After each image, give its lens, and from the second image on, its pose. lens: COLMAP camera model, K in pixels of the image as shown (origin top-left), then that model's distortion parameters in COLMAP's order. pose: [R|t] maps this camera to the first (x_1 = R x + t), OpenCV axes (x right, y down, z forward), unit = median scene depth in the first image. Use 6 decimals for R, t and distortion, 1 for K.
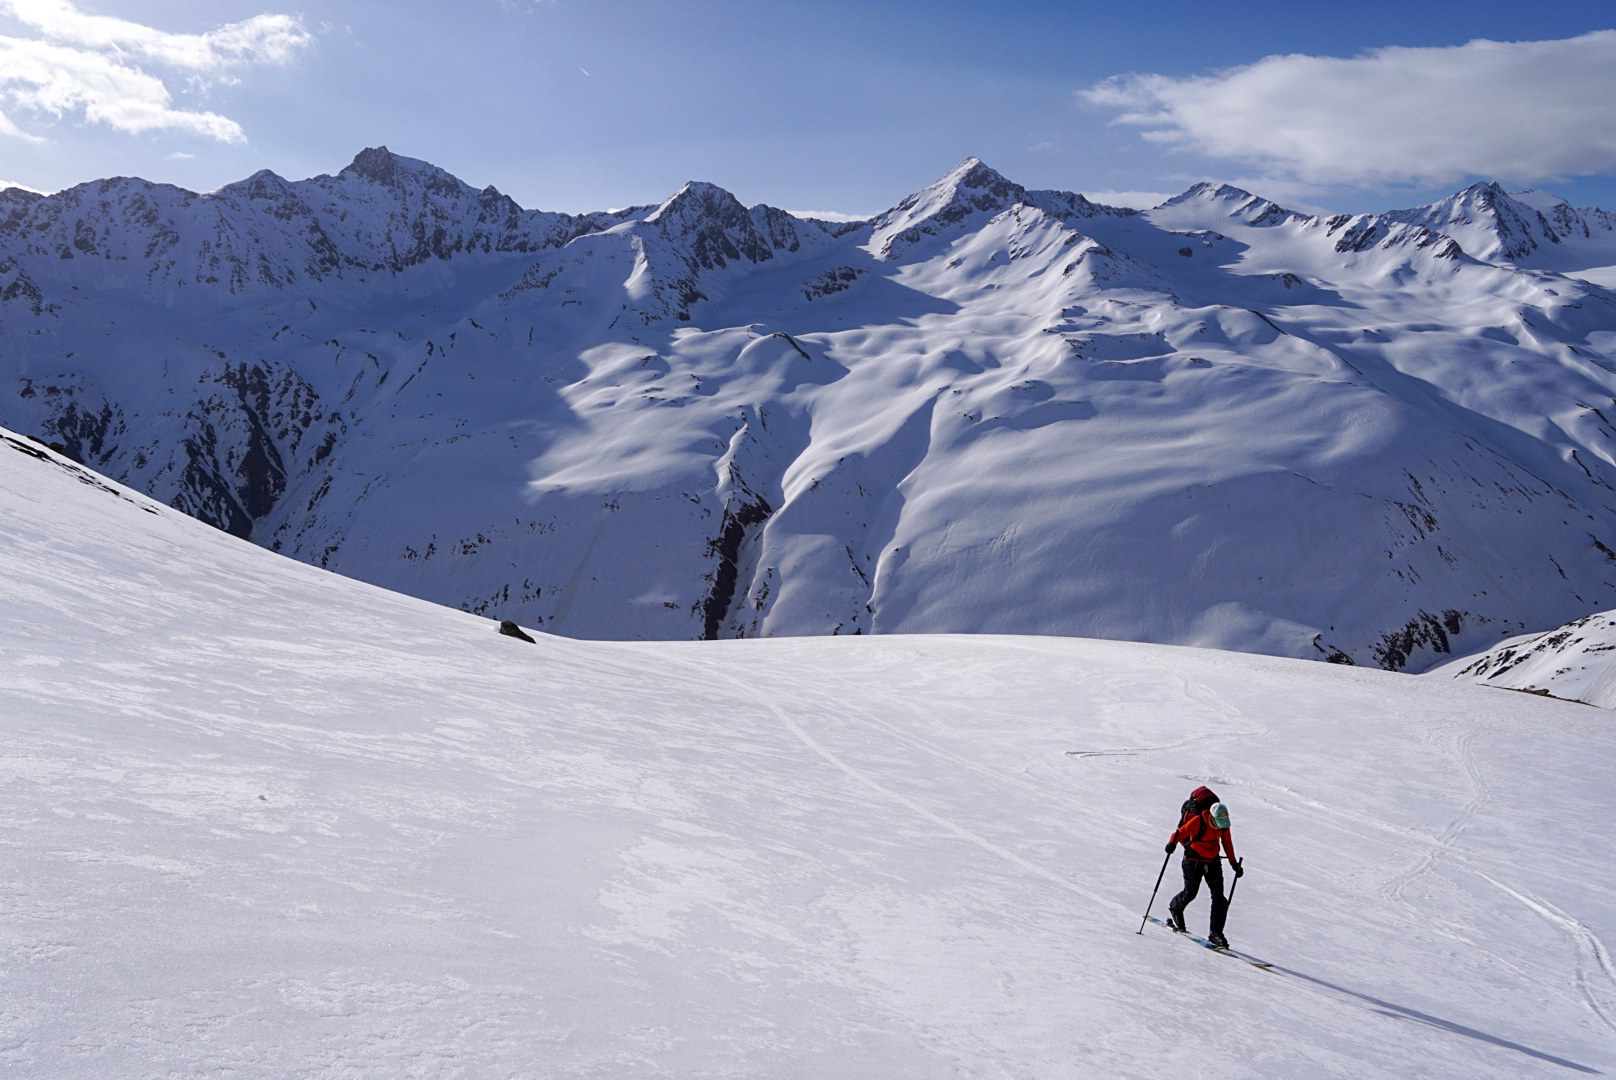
lens RADIAL K [[1269.2, 0, 804.3], [0, 1269.2, 530.5], [0, 0, 1]] dist [-0.024809, 0.030408]
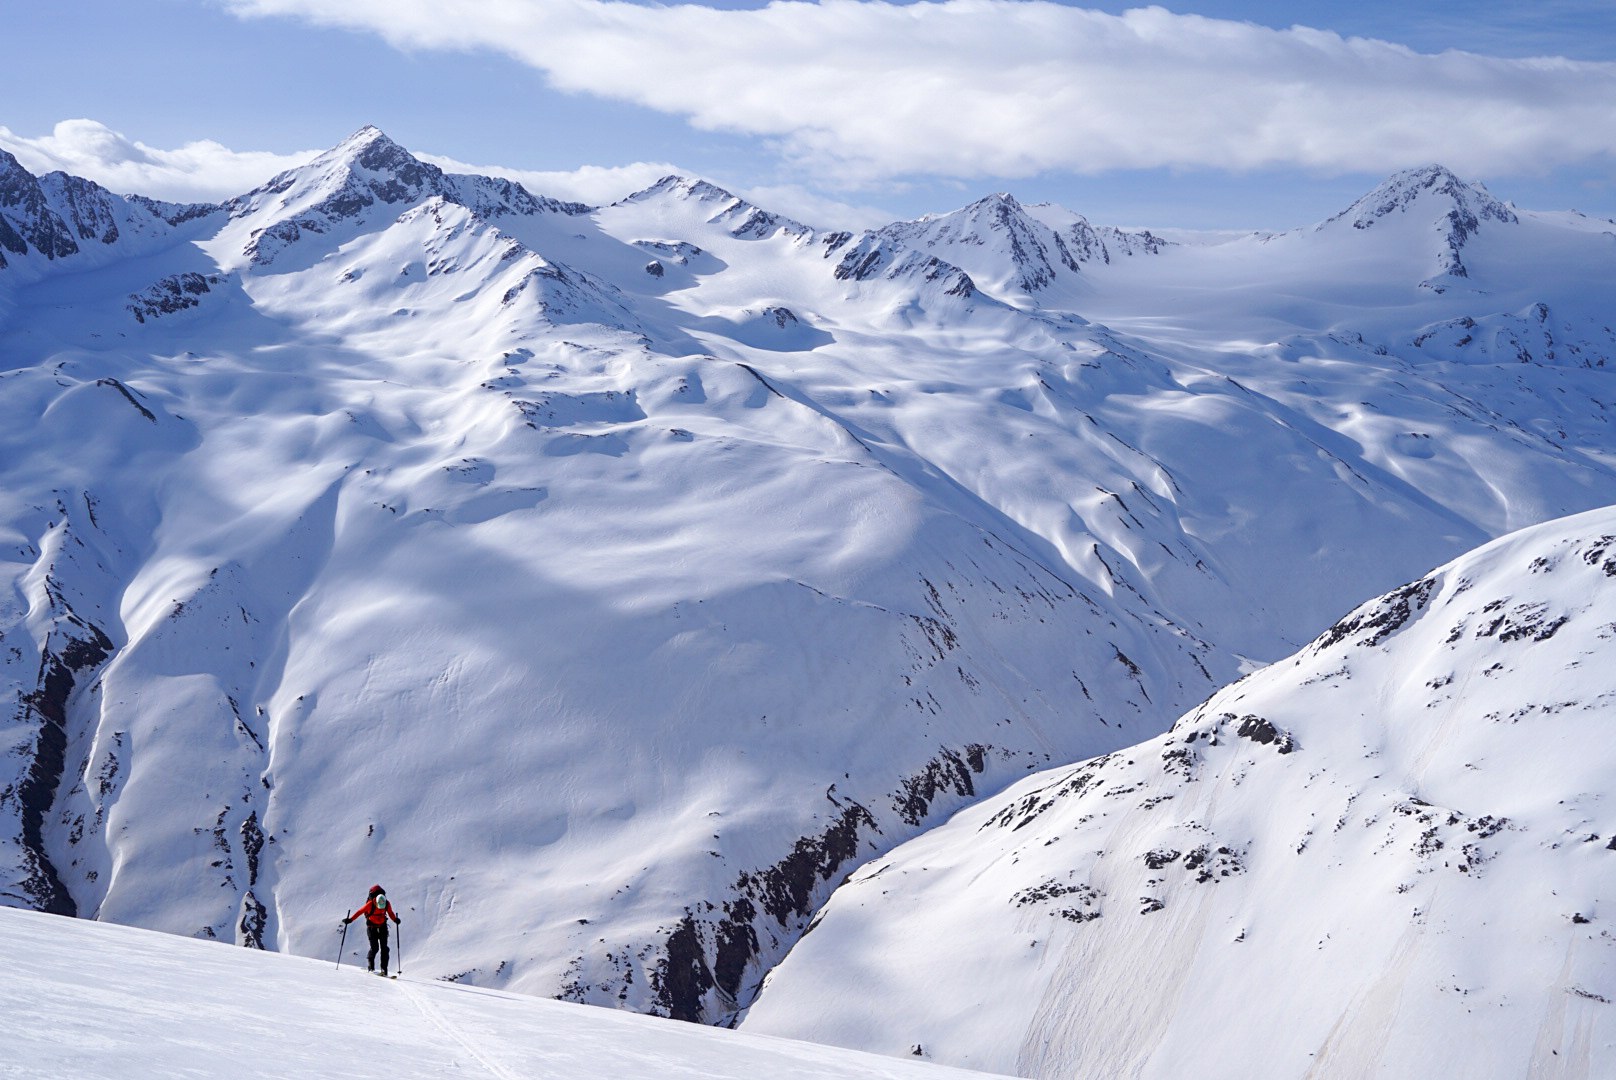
lens RADIAL K [[1788.2, 0, 808.9], [0, 1788.2, 535.0], [0, 0, 1]] dist [-0.004506, 0.008436]
pose [[0.928354, -0.013500, 0.371453, -0.030653], [0.027451, 0.999101, -0.032297, -0.030716], [-0.370683, 0.040180, 0.927890, -0.067059]]
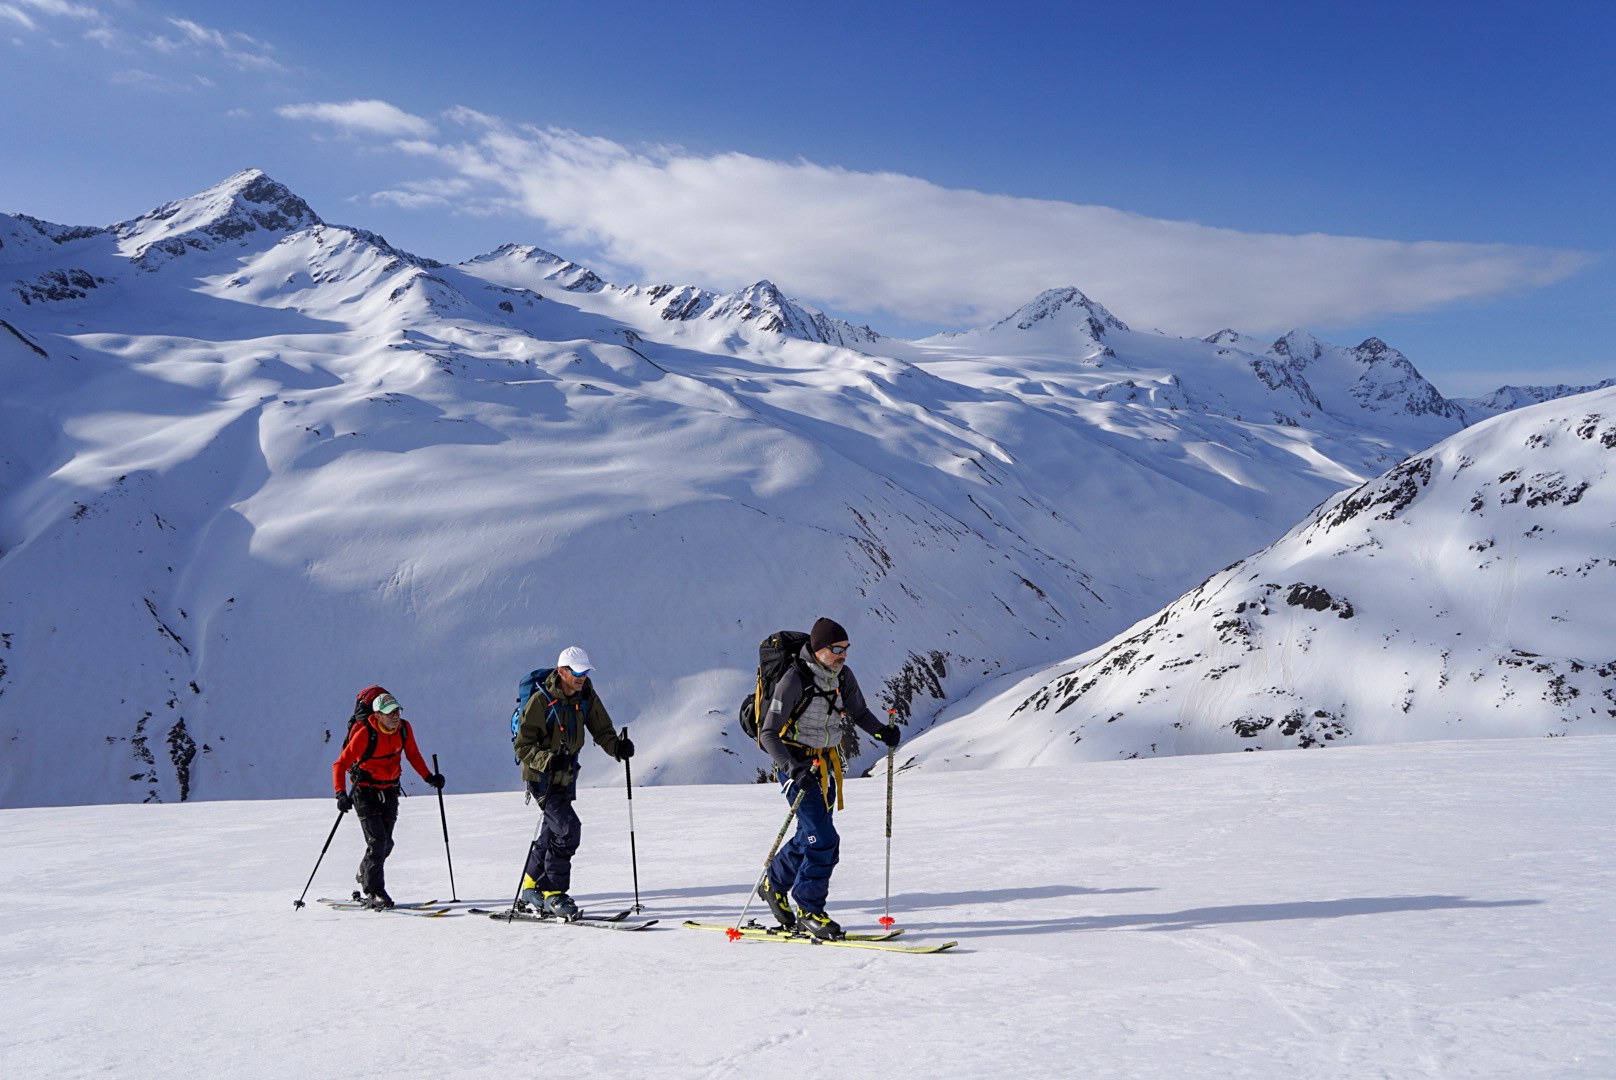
lens RADIAL K [[1269.2, 0, 804.3], [0, 1269.2, 530.5], [0, 0, 1]] dist [-0.024809, 0.030408]
pose [[0.830691, 0.015962, 0.556505, -0.037580], [0.036269, 0.995914, -0.082703, 0.035264], [-0.555552, 0.088885, 0.826718, 0.226001]]
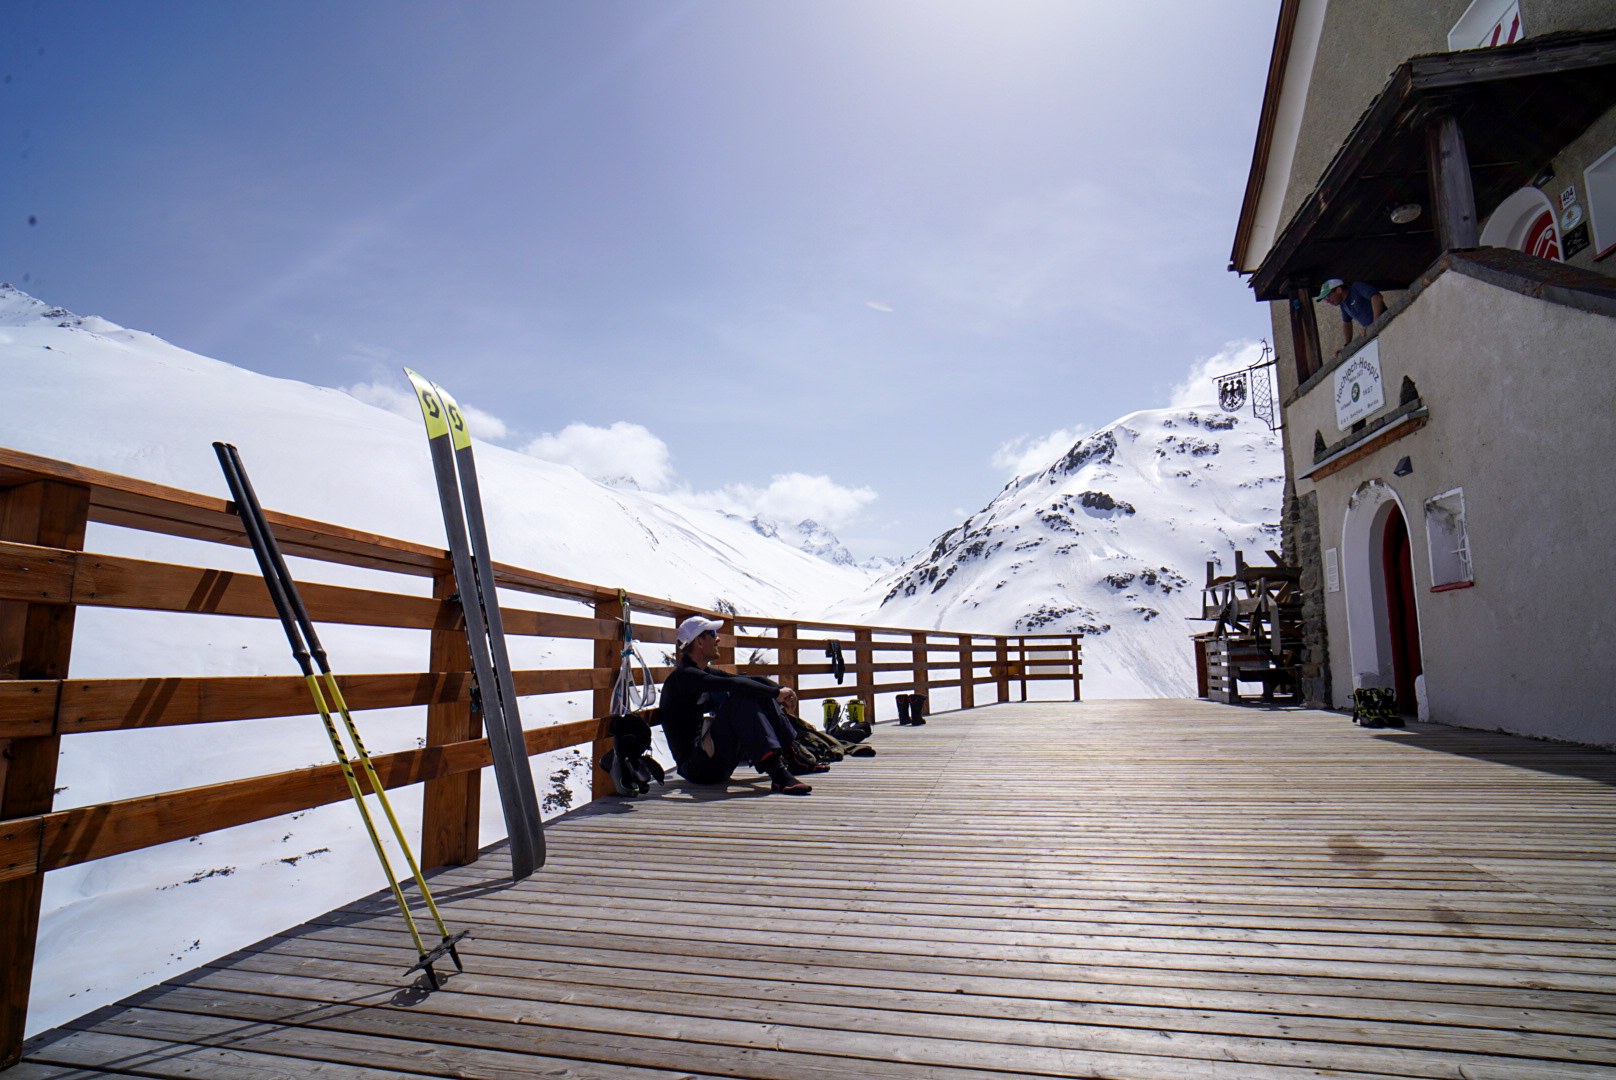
lens RADIAL K [[839.1, 0, 808.0], [0, 839.1, 540.0], [0, 0, 1]] dist [-0.053335, 0.025730]
pose [[0.470262, 0.142950, 0.870872, -0.008102], [0.100381, 0.971726, -0.213710, 0.114599], [-0.876799, 0.187918, 0.442617, 0.469821]]
